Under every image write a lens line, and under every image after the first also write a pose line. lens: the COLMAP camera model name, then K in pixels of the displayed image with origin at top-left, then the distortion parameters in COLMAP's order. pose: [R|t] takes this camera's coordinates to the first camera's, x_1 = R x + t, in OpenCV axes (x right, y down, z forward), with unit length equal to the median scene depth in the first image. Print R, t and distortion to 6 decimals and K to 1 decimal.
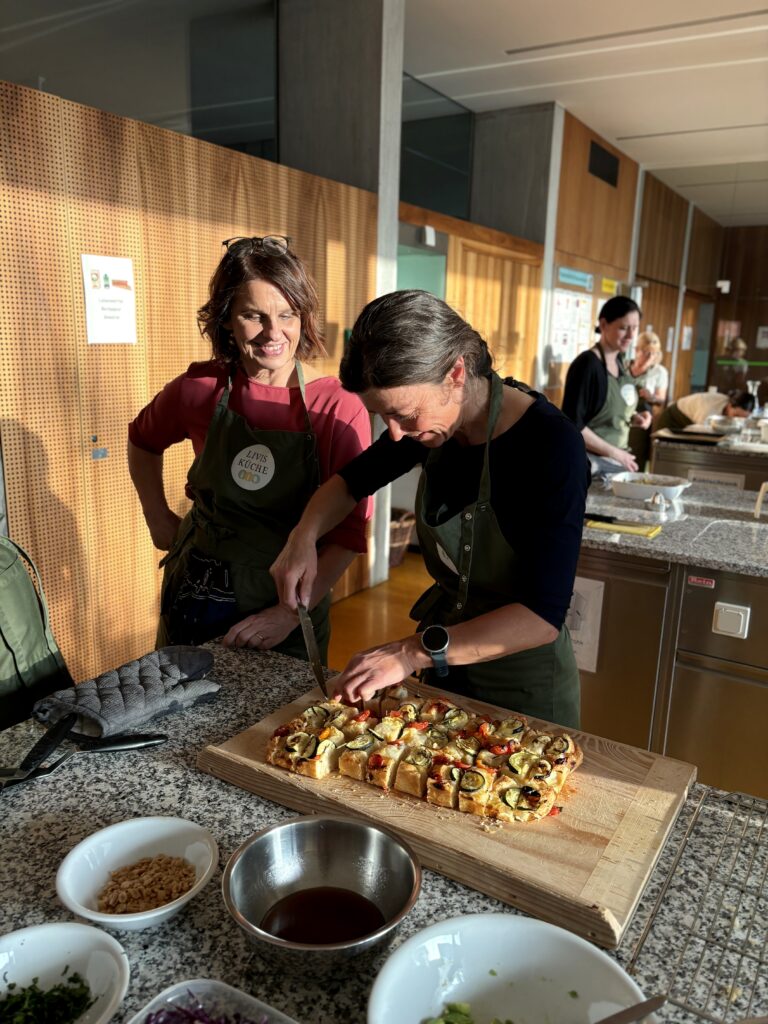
lens RADIAL K [[783.5, 0, 384.4], [0, 783.5, 512.1], [0, 0, 1]] dist [0.005674, 0.002025]
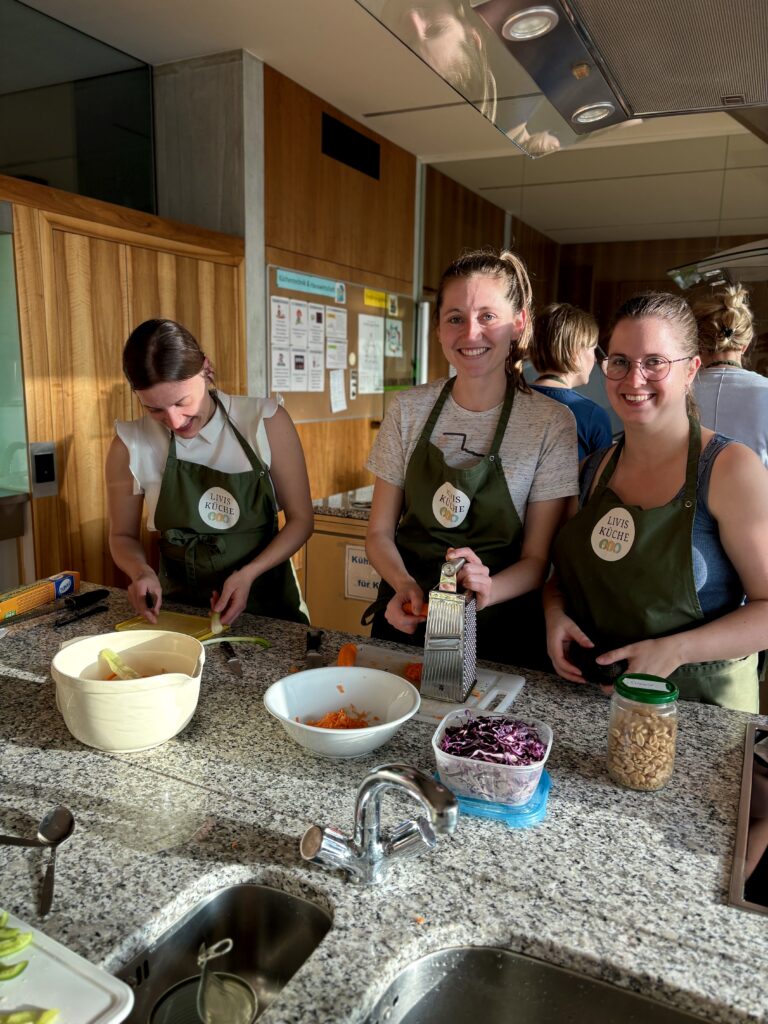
lens RADIAL K [[783.5, 0, 384.5], [0, 783.5, 513.1], [0, 0, 1]] dist [0.005674, 0.002025]
pose [[0.994962, -0.023985, 0.097345, 0.237273], [0.027717, 0.998924, -0.037172, -0.039186], [-0.096349, 0.039682, 0.994556, 0.222479]]
